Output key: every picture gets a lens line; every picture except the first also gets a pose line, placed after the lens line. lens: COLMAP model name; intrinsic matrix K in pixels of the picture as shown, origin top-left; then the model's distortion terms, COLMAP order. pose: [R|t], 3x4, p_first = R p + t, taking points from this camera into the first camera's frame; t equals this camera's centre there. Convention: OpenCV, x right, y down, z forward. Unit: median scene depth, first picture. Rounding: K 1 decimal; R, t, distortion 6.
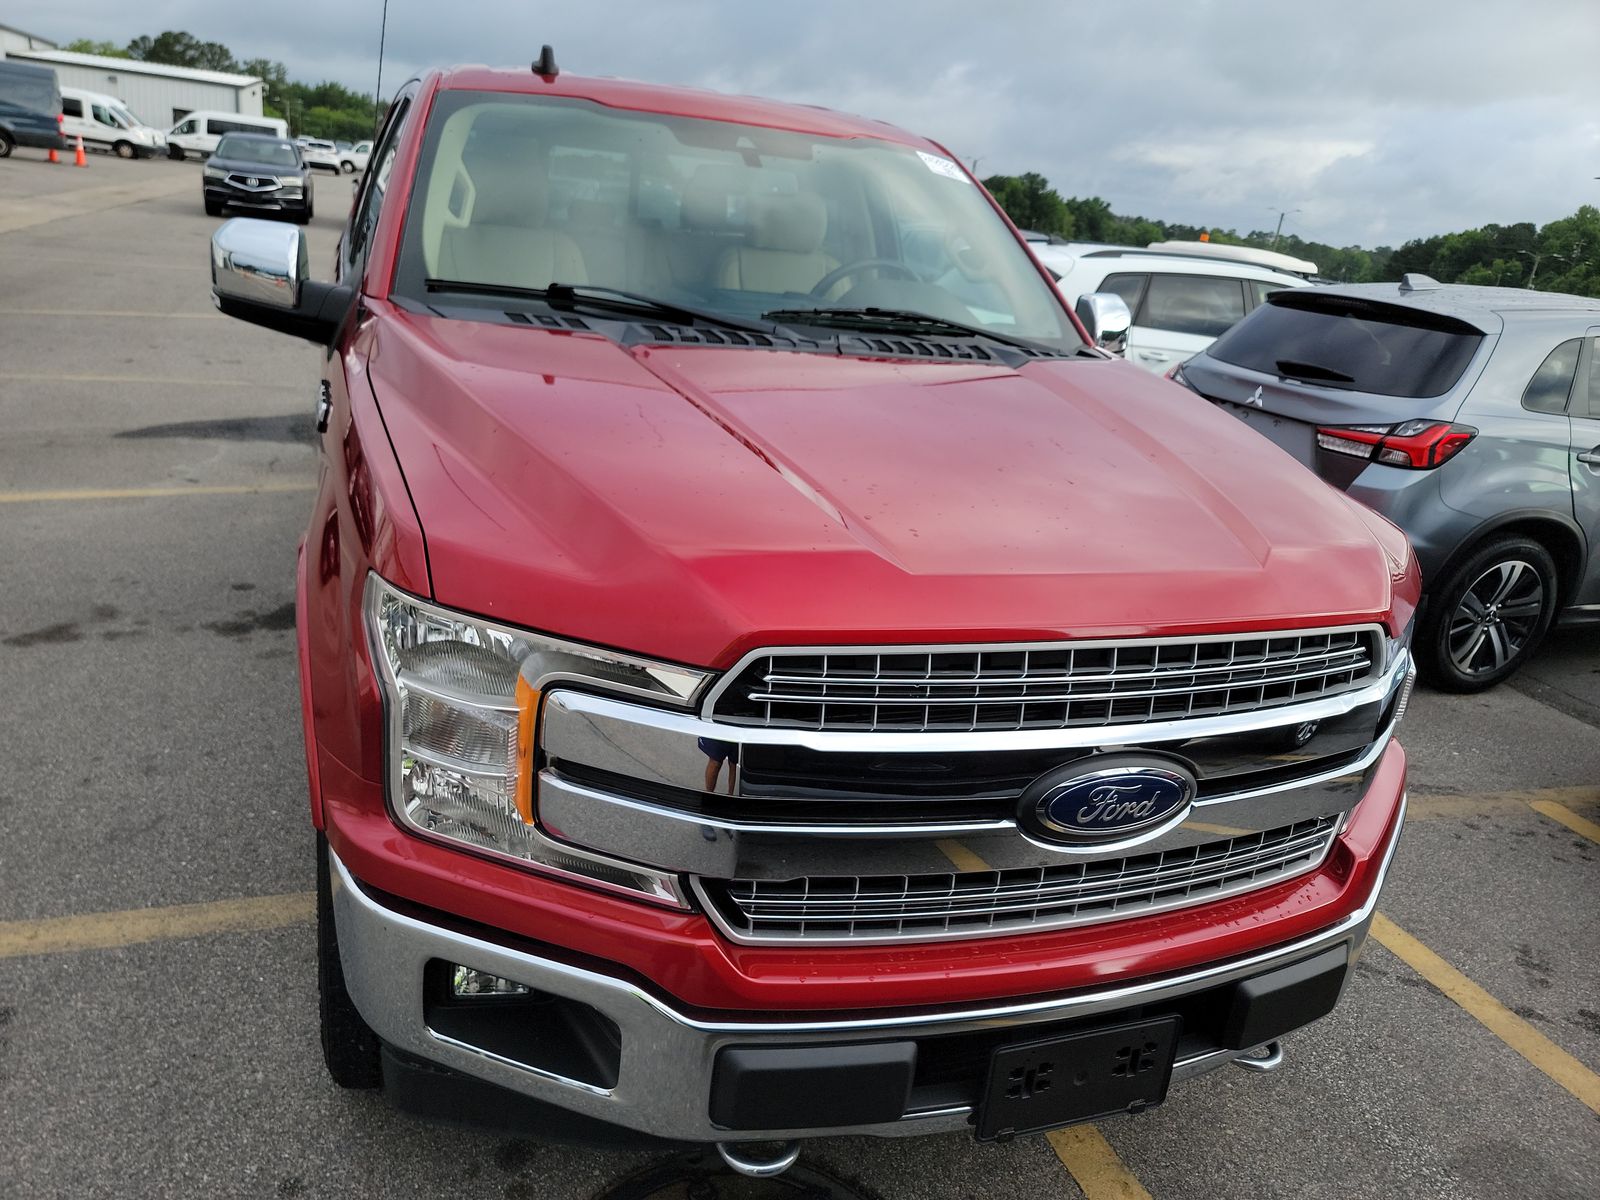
lens RADIAL K [[1105.6, 0, 810.4], [0, 1105.6, 604.5], [0, 0, 1]] dist [0.031775, 0.000172]
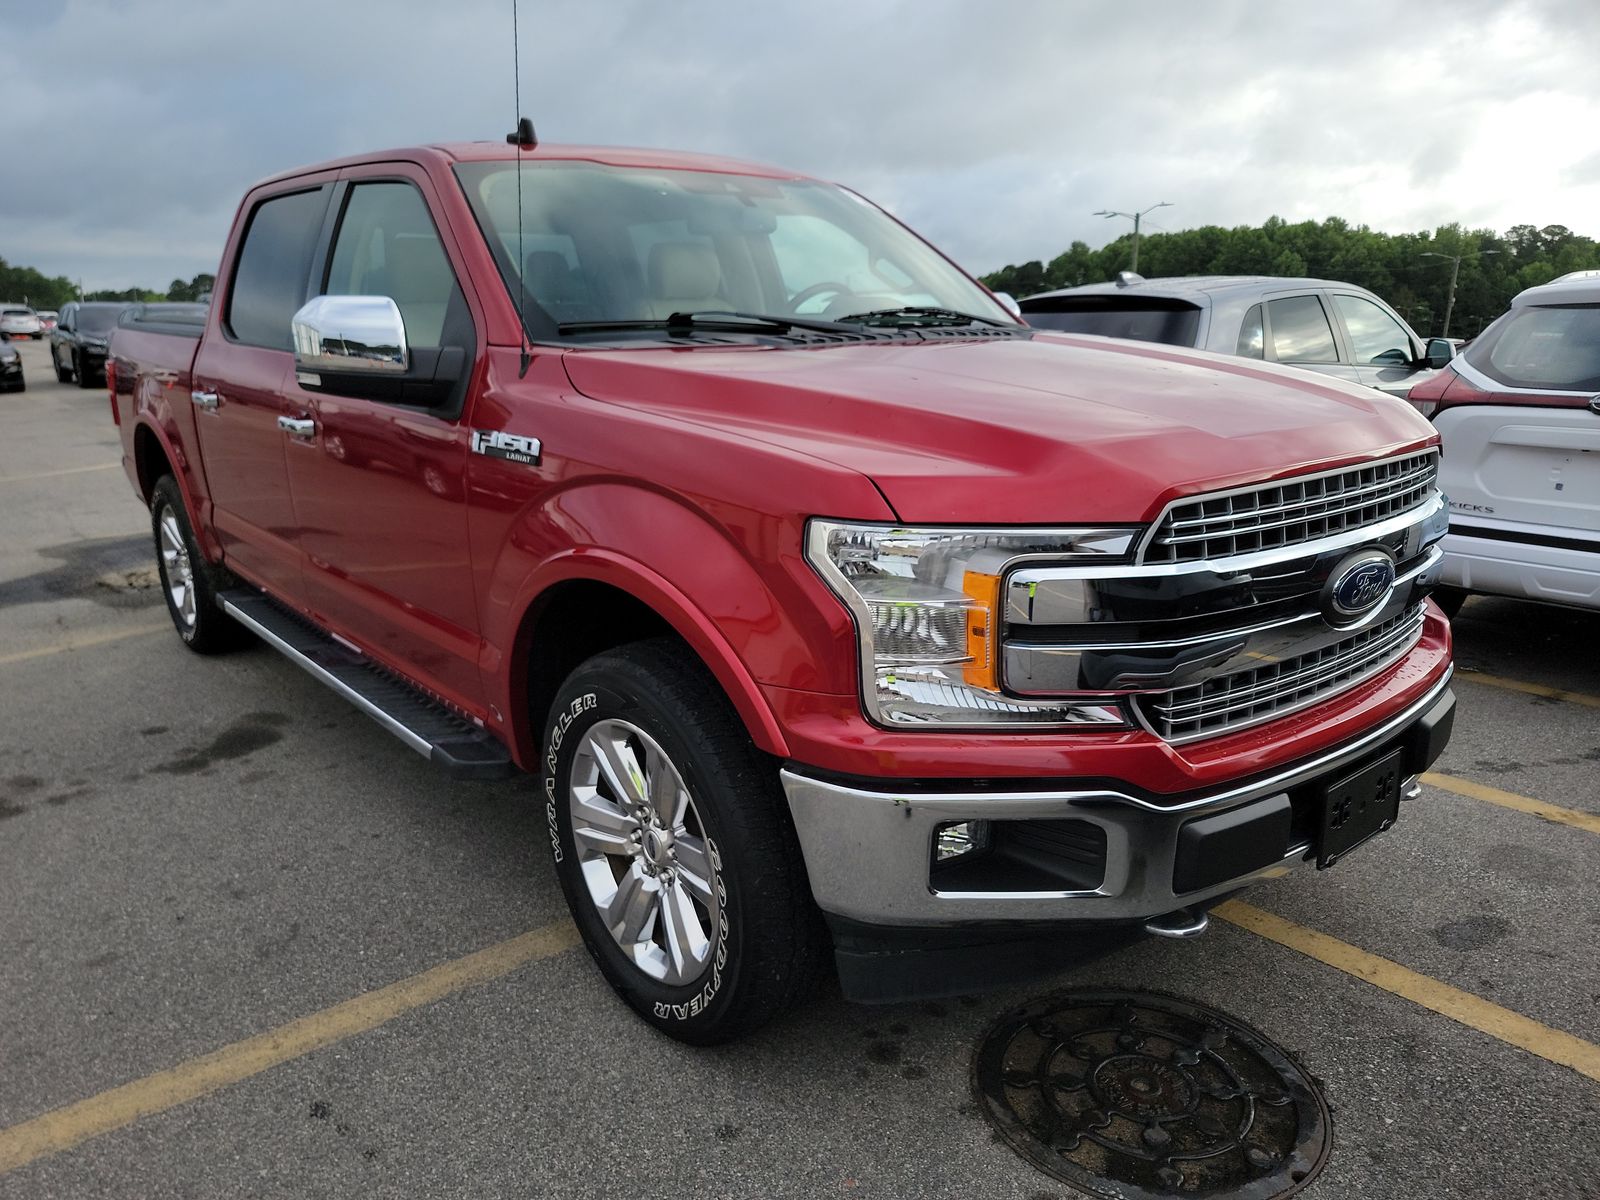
lens RADIAL K [[1104.8, 0, 806.4], [0, 1104.8, 621.9], [0, 0, 1]] dist [0.027412, -0.001889]
pose [[0.935419, -0.202569, 0.289754, -0.678258], [0.218065, 0.975689, -0.021873, 0.090304], [-0.278279, 0.083646, 0.956851, -0.096877]]
